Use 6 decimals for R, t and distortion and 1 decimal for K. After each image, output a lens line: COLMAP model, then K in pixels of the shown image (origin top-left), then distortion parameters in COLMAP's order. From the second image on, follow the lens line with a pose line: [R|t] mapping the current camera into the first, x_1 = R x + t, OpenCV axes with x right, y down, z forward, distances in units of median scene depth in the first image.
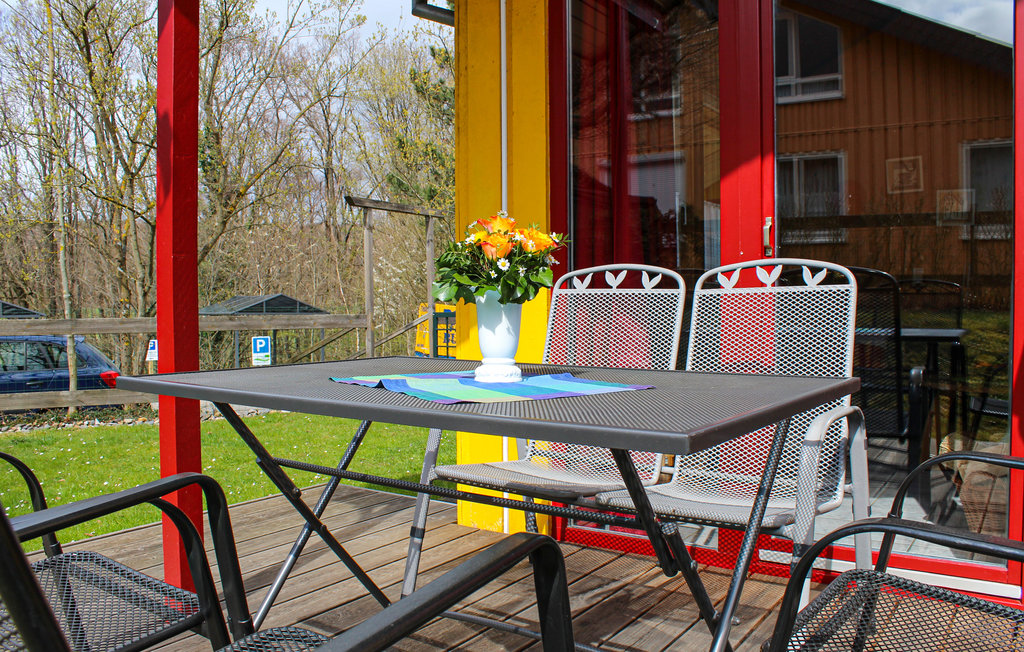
lens RADIAL K [[858.5, 0, 449.4], [0, 858.5, 349.1], [0, 0, 1]] dist [-0.133277, 0.003382]
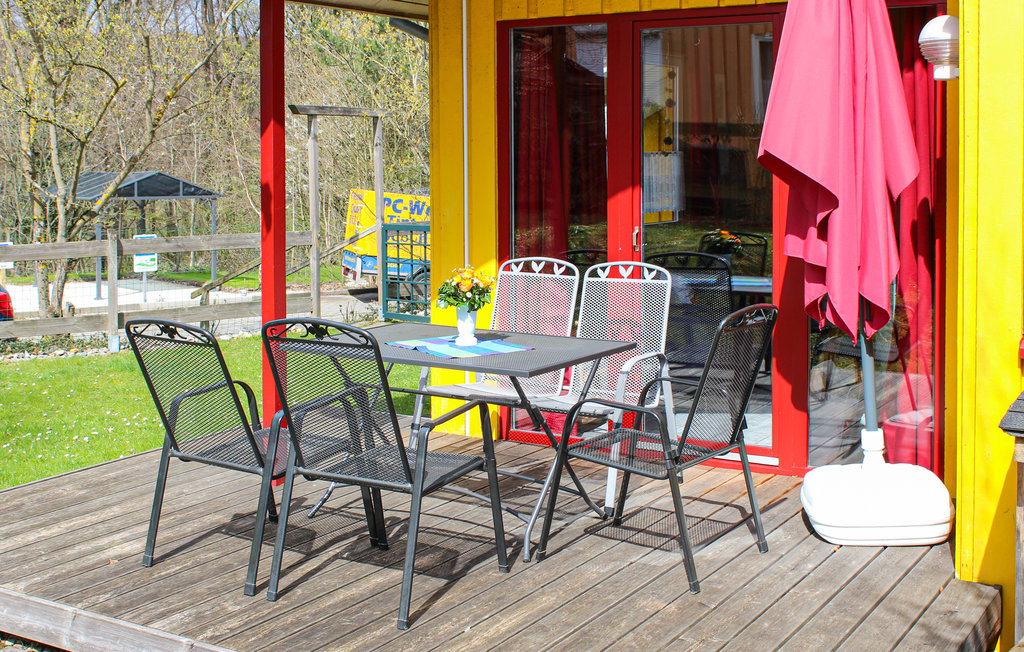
lens RADIAL K [[1332.7, 0, 512.0], [0, 1332.7, 326.0], [0, 0, 1]] dist [0.009367, 0.006801]
pose [[0.994363, -0.010512, 0.105508, -0.116847], [0.002005, 0.996760, 0.080412, -0.178533], [-0.106012, -0.079747, 0.991162, -1.492421]]
